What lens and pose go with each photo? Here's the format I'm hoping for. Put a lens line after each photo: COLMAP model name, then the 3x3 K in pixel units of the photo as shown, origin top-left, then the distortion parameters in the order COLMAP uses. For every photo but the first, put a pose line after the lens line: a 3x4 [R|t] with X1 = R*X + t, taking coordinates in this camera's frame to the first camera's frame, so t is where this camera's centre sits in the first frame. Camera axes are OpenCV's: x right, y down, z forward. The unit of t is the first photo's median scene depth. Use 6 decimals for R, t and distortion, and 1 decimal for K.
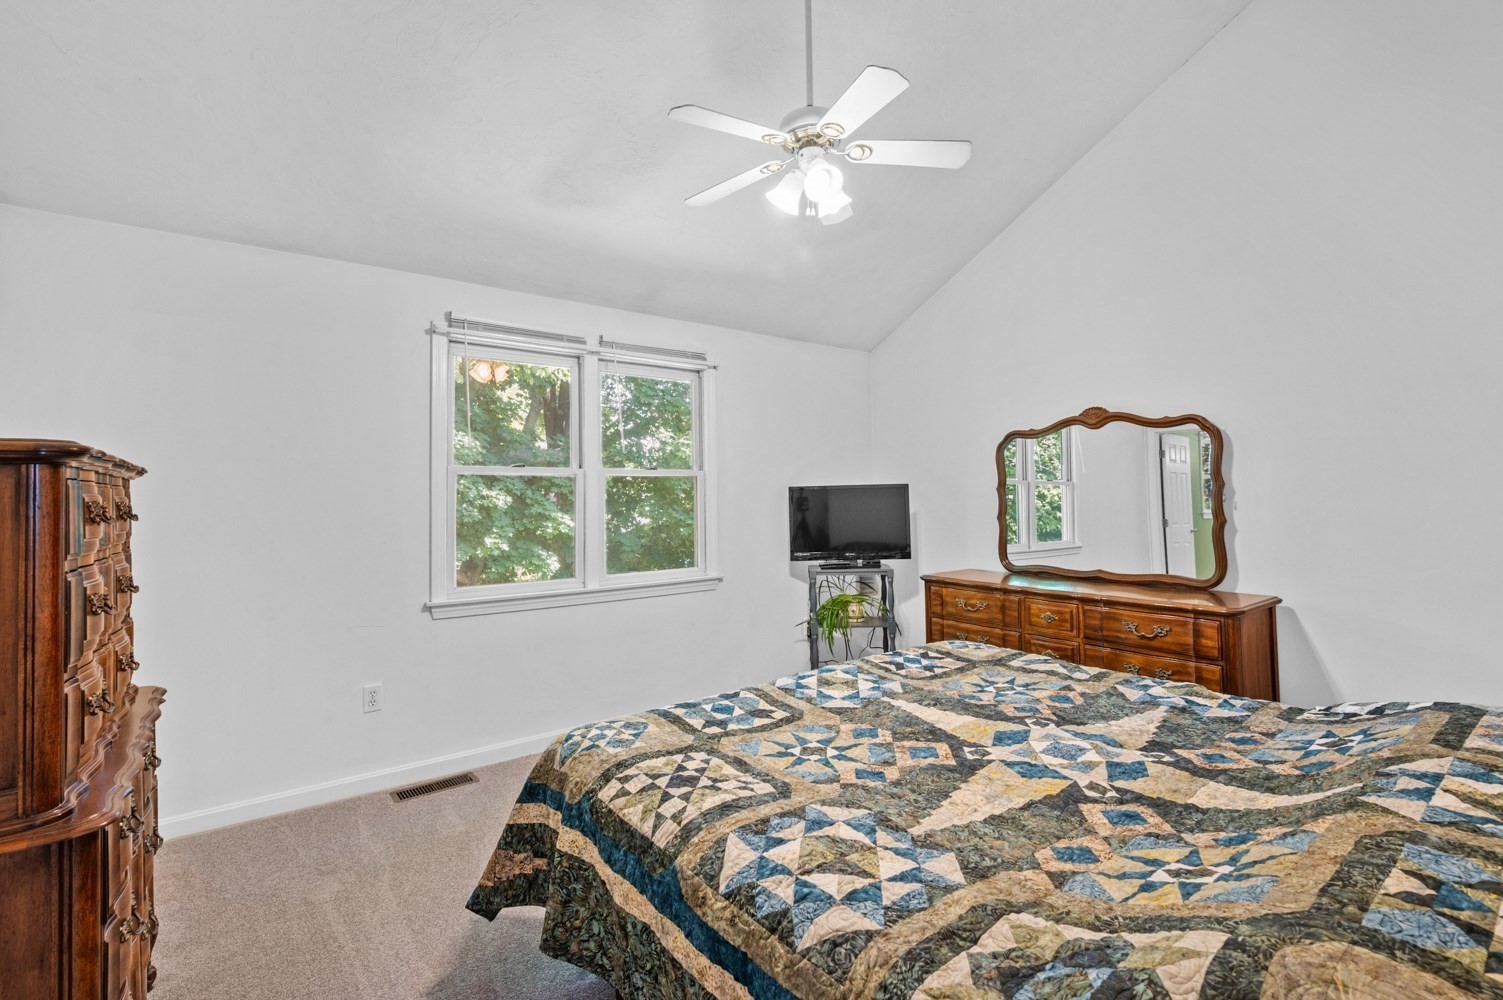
lens RADIAL K [[675.7, 0, 752.5], [0, 675.7, 485.5], [0, 0, 1]] dist [0.002518, -0.000118]
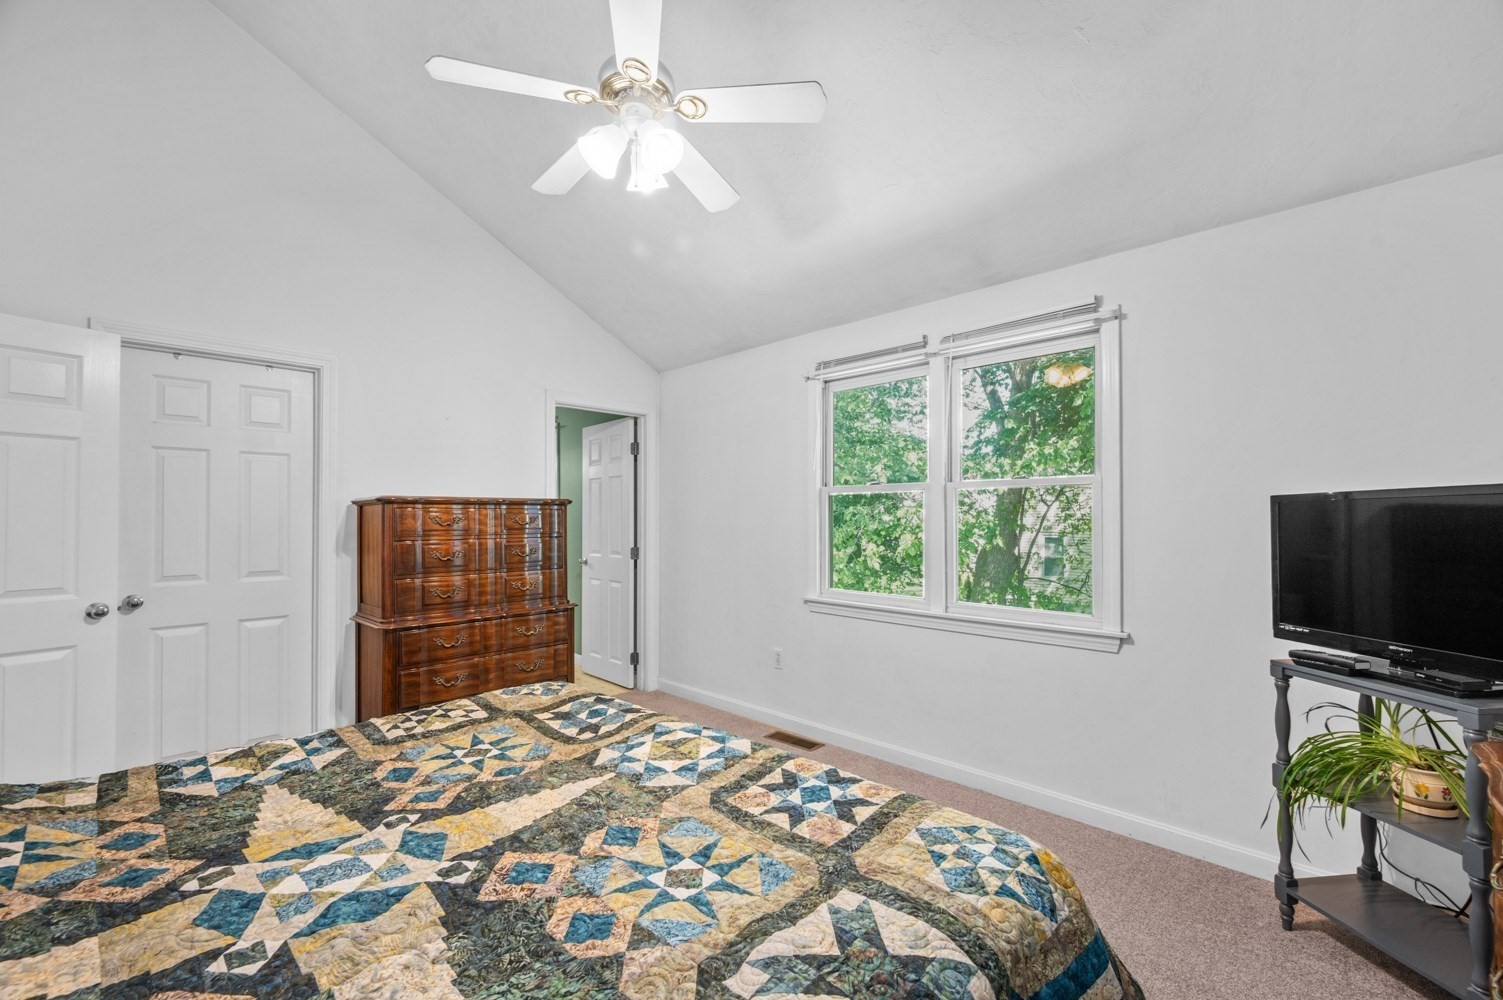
lens RADIAL K [[624.9, 0, 752.3], [0, 624.9, 510.8], [0, 0, 1]] dist [0.004857, -0.000163]
pose [[0.148100, 0.005092, -0.988959, 1.056476], [0.020151, 0.999764, 0.008165, 0.005434], [0.988767, -0.021138, 0.147962, 1.194781]]
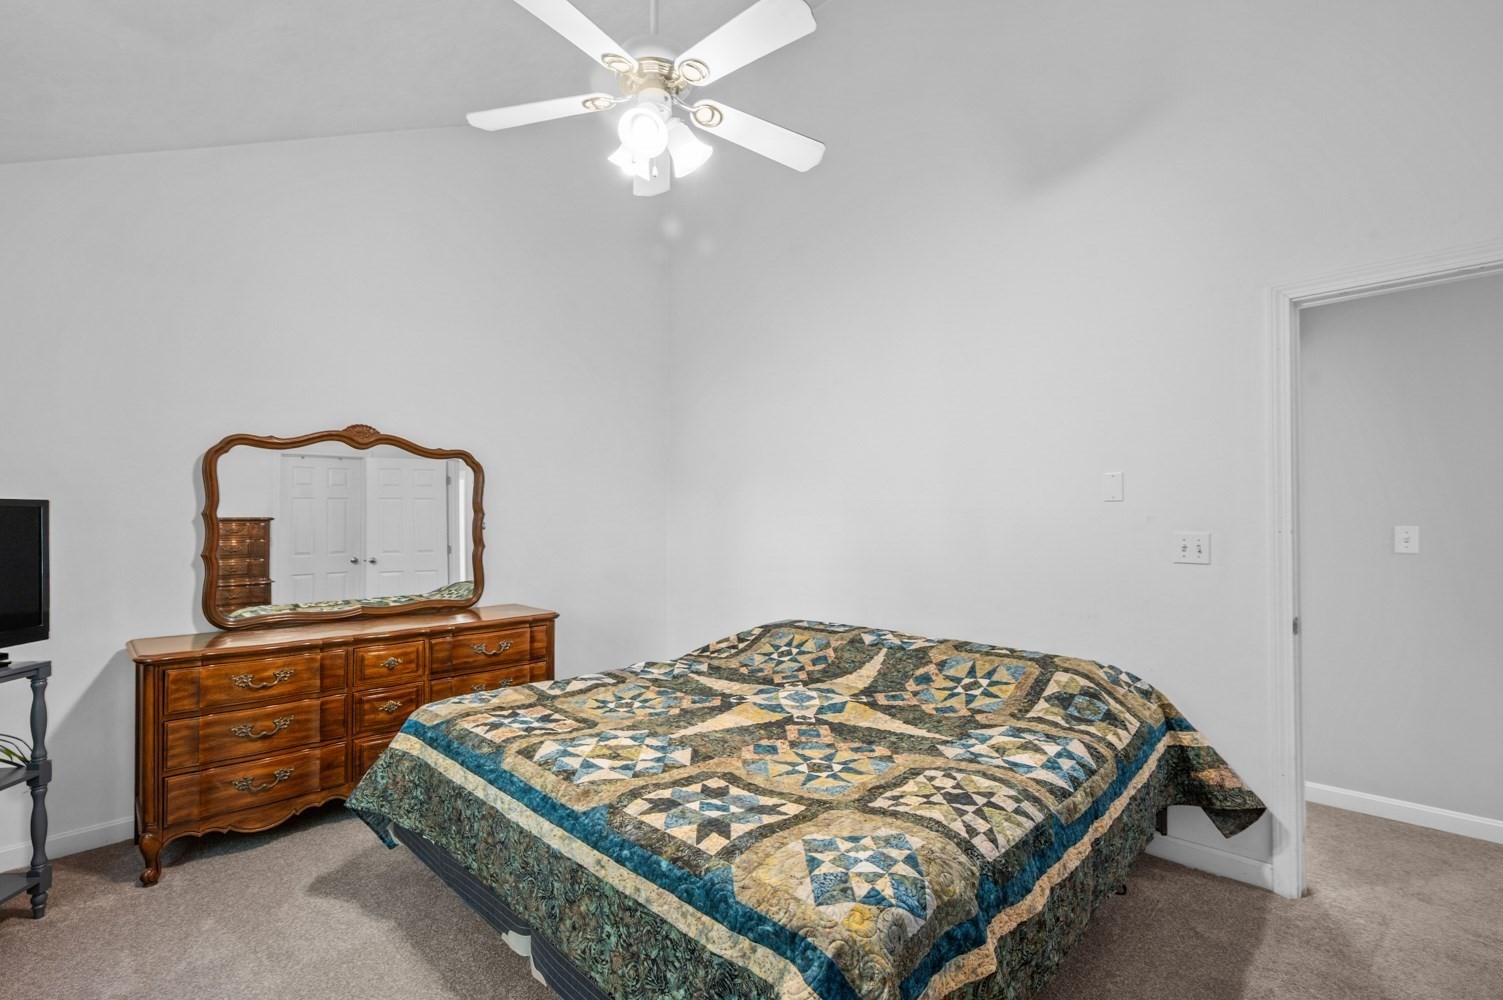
lens RADIAL K [[675.7, 0, 750.8], [0, 675.7, 513.6], [0, 0, 1]] dist [0.002518, -0.000118]
pose [[-0.140209, 0.020678, 0.989906, -0.855720], [-0.014366, 0.999634, -0.022916, 0.027501], [-0.990018, -0.017434, -0.139861, 1.158684]]
